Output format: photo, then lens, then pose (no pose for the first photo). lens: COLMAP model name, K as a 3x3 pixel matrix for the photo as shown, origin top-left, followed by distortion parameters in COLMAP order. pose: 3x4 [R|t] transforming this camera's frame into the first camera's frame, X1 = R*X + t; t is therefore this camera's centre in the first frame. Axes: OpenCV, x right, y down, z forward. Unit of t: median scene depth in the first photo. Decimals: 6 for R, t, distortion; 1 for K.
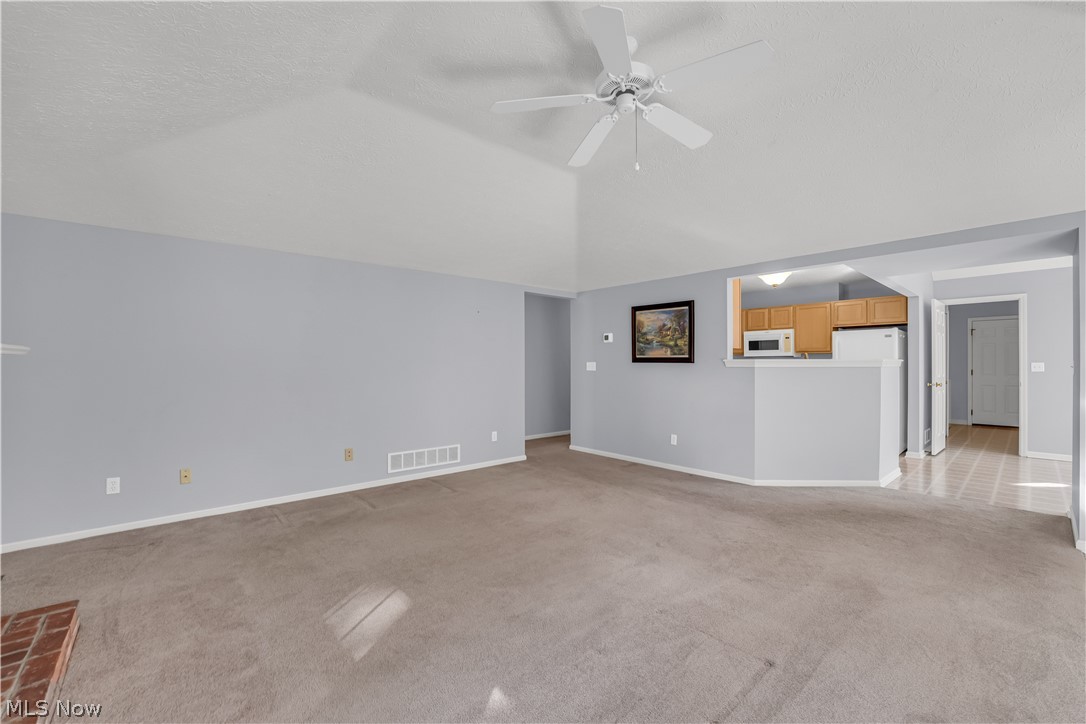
lens RADIAL K [[453.8, 0, 541.2], [0, 453.8, 363.5], [0, 0, 1]] dist [-0.019188, 0.000771]
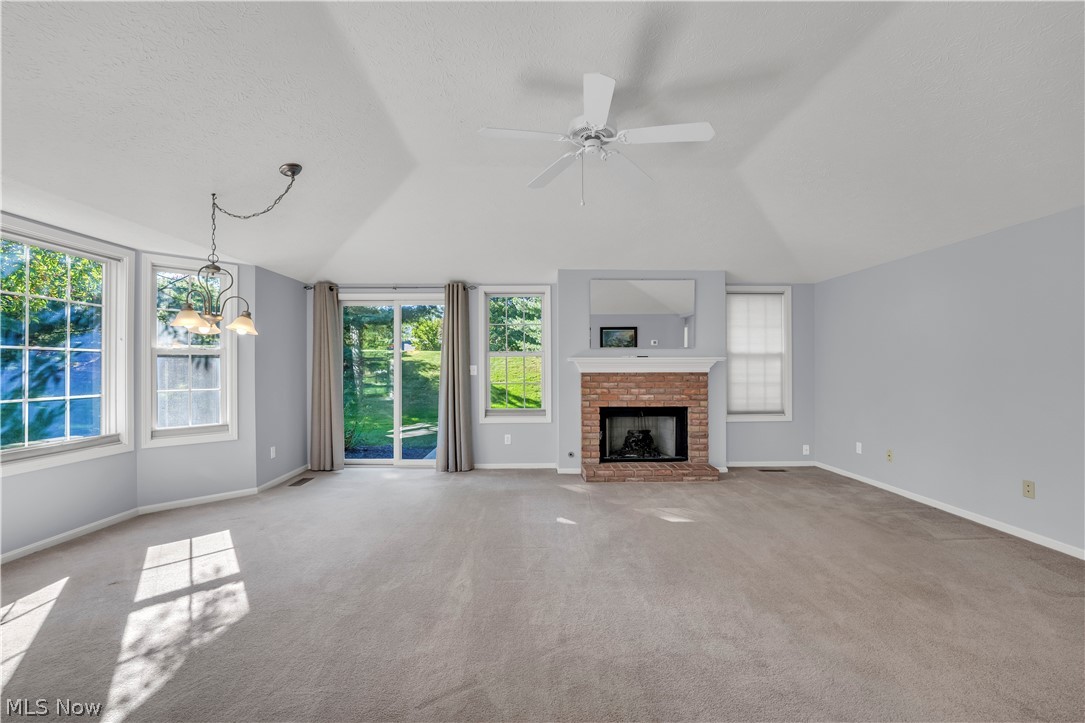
lens RADIAL K [[448.4, 0, 542.4], [0, 448.4, 363.9], [0, 0, 1]] dist [-0.027593, 0.000137]
pose [[-0.652105, -0.000483, -0.758129, 0.519882], [0.003652, 0.999986, -0.003778, 0.000561], [0.758120, -0.005232, -0.652094, 0.745282]]
